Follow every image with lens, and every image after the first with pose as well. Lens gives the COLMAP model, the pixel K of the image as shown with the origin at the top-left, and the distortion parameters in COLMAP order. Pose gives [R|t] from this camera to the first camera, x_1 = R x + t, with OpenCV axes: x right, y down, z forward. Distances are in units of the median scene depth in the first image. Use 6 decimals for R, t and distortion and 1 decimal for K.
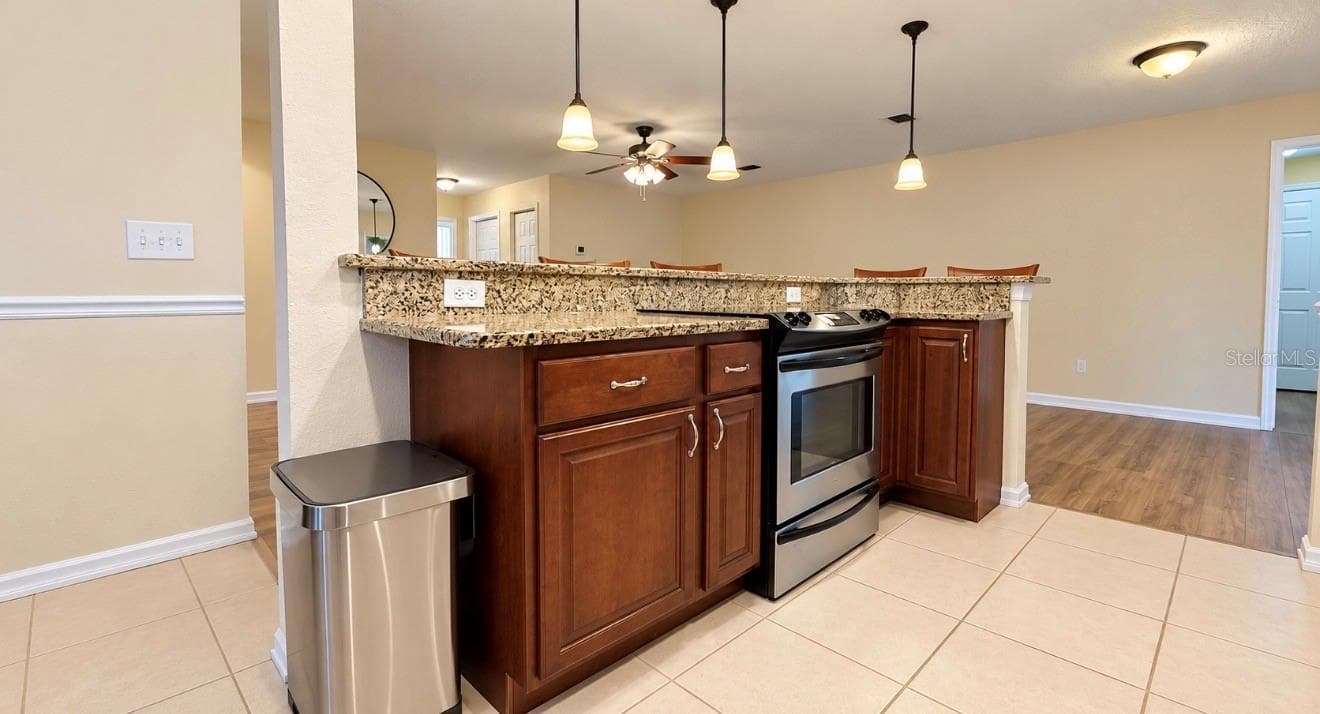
lens RADIAL K [[574.0, 0, 660.3], [0, 574.0, 315.4], [0, 0, 1]] dist [-0.043616, 0.000164]
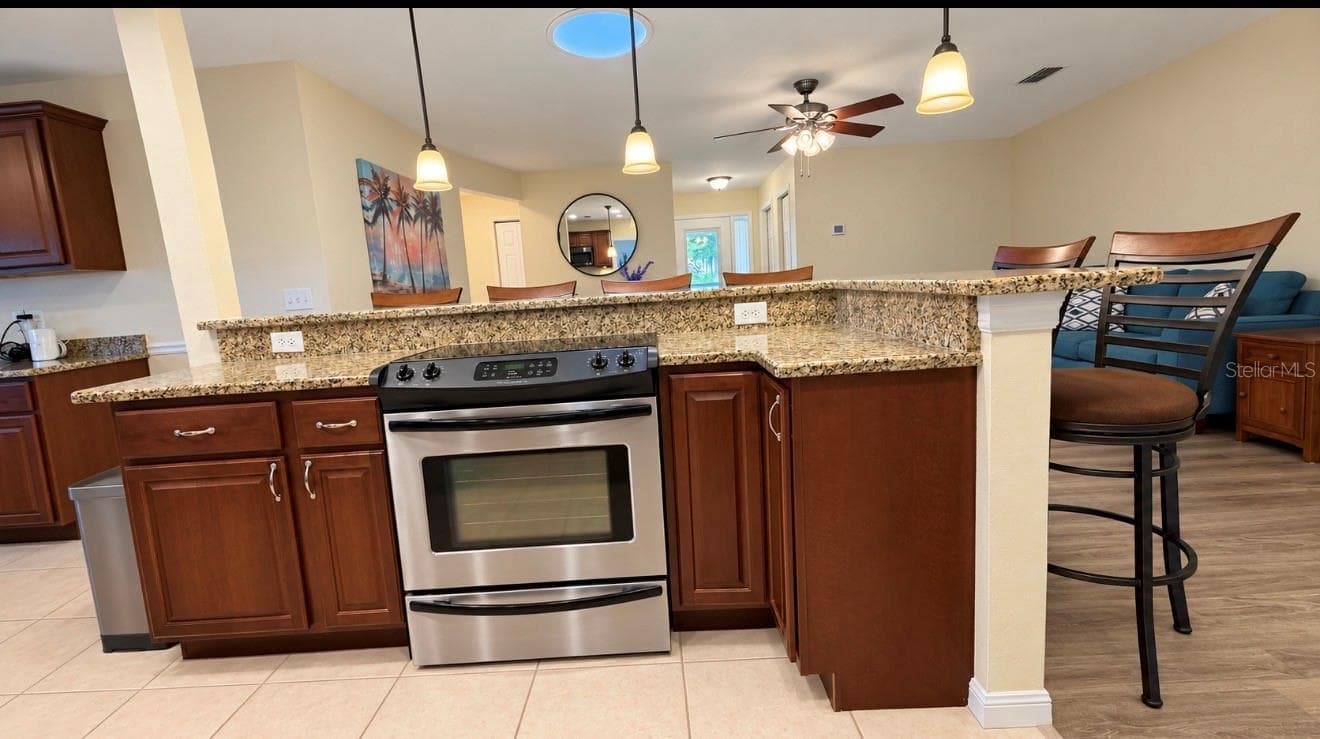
lens RADIAL K [[585.5, 0, 656.9], [0, 585.5, 361.2], [0, 0, 1]] dist [0.066590, -0.000045]
pose [[0.674659, 0.044320, -0.736798, 1.212281], [0.042393, 0.994222, 0.098623, -0.092719], [0.736911, -0.097772, 0.668881, 0.683452]]
